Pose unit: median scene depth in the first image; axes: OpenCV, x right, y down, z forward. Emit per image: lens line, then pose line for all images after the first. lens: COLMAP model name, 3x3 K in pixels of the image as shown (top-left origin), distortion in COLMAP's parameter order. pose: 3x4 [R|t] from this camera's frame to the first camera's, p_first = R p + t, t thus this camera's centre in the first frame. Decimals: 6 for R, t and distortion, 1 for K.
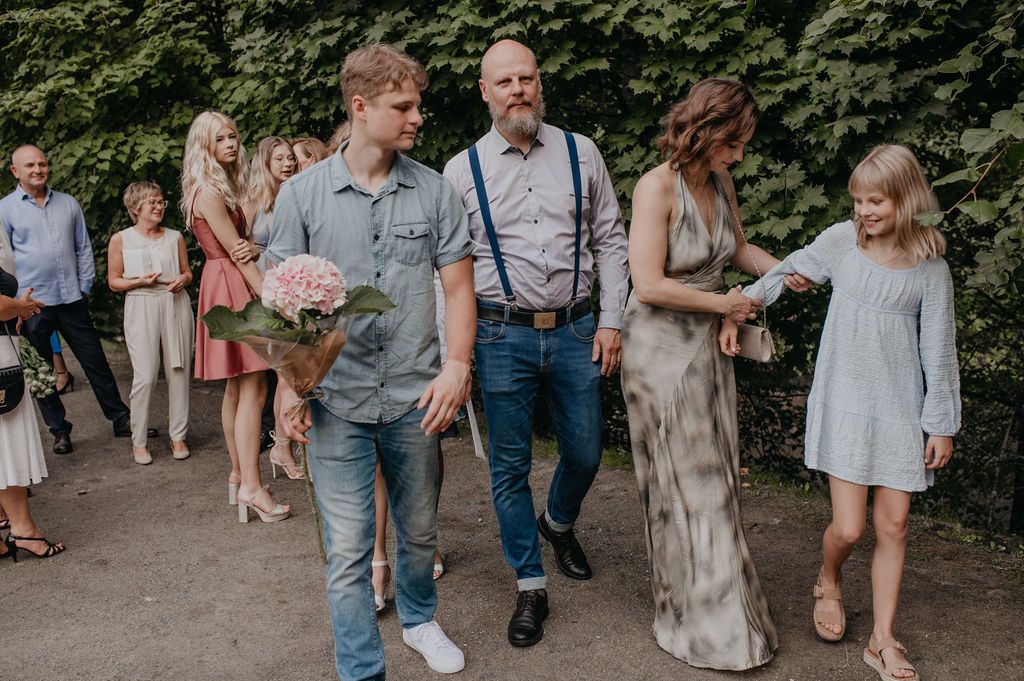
lens RADIAL K [[979.5, 0, 513.2], [0, 979.5, 327.6], [0, 0, 1]] dist [-0.024981, -0.003514]
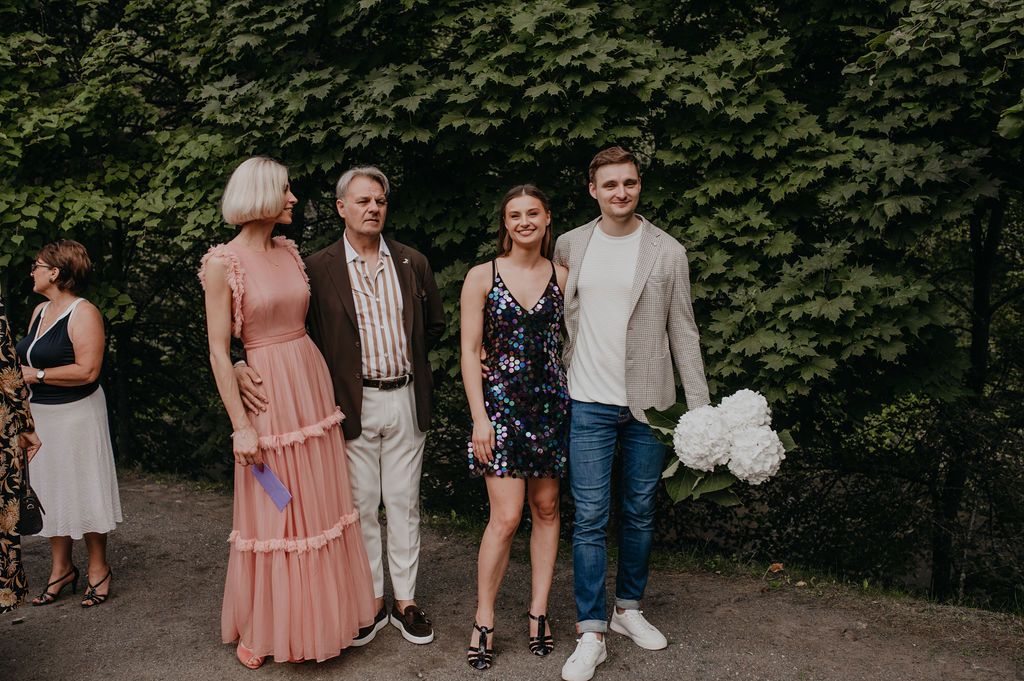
lens RADIAL K [[979.5, 0, 513.2], [0, 979.5, 327.6], [0, 0, 1]] dist [-0.024981, -0.003514]
pose [[0.983219, 0.011907, 0.182040, -0.186121], [0.002827, 0.996754, -0.080463, -0.007421], [-0.182407, 0.079627, 0.979993, 0.114565]]
